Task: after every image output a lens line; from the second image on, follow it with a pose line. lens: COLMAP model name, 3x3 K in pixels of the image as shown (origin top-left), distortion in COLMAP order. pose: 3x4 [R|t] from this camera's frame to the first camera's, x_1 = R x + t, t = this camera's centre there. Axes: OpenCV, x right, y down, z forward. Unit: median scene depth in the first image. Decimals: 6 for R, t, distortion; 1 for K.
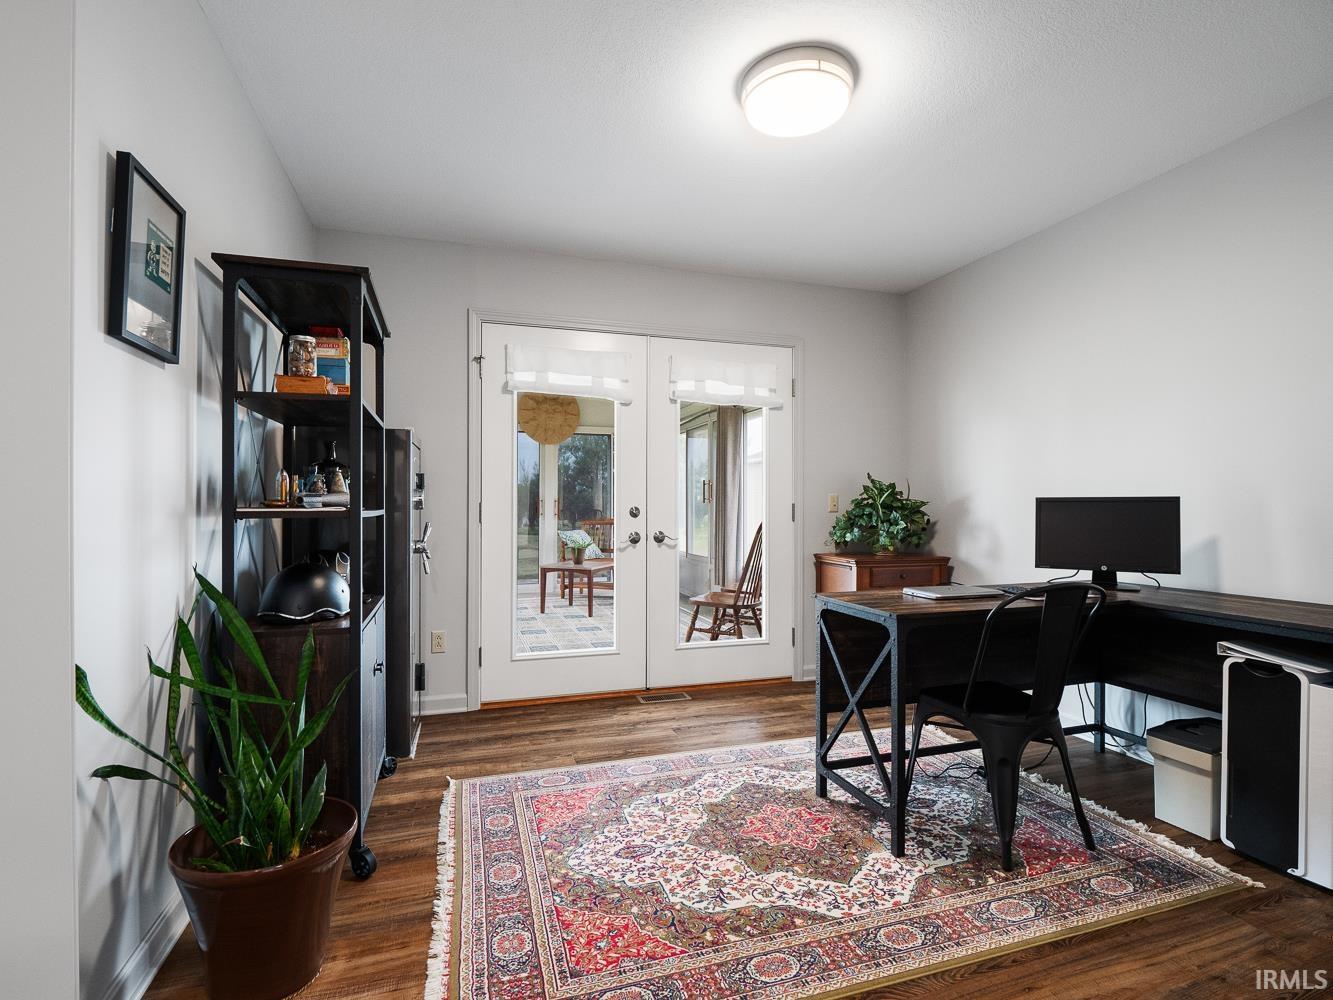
lens RADIAL K [[648.4, 0, 661.4], [0, 648.4, 515.3], [0, 0, 1]] dist [-0.001913, -0.000655]
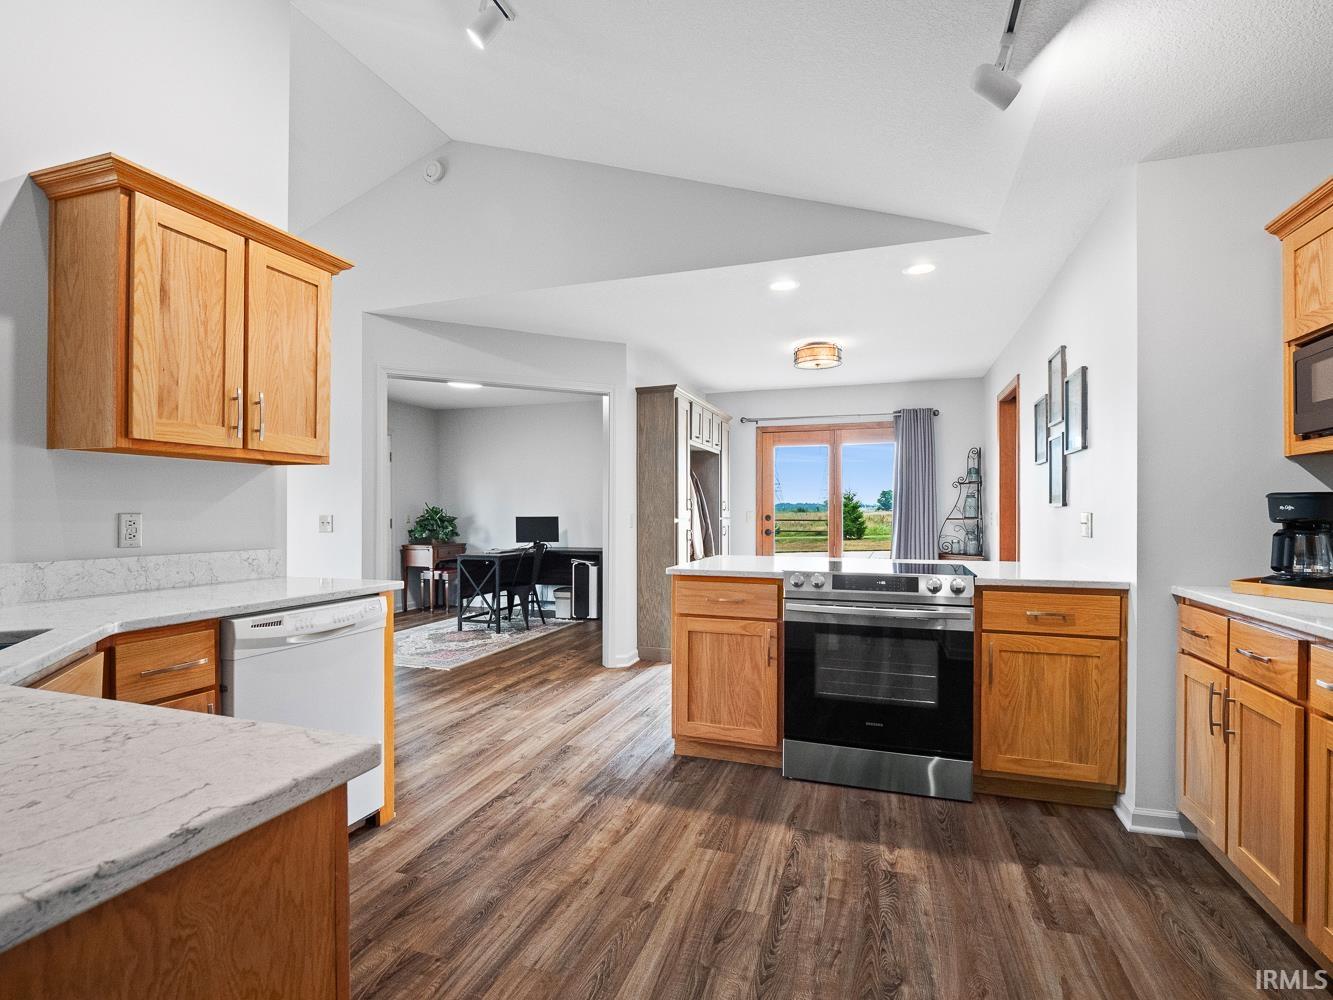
lens RADIAL K [[648.4, 0, 661.4], [0, 648.4, 515.3], [0, 0, 1]] dist [-0.001913, -0.000655]
pose [[0.601304, -0.006302, 0.798995, -1.309929], [0.014329, 0.999893, -0.002898, -0.017815], [-0.798892, 0.013192, 0.601330, -1.190514]]
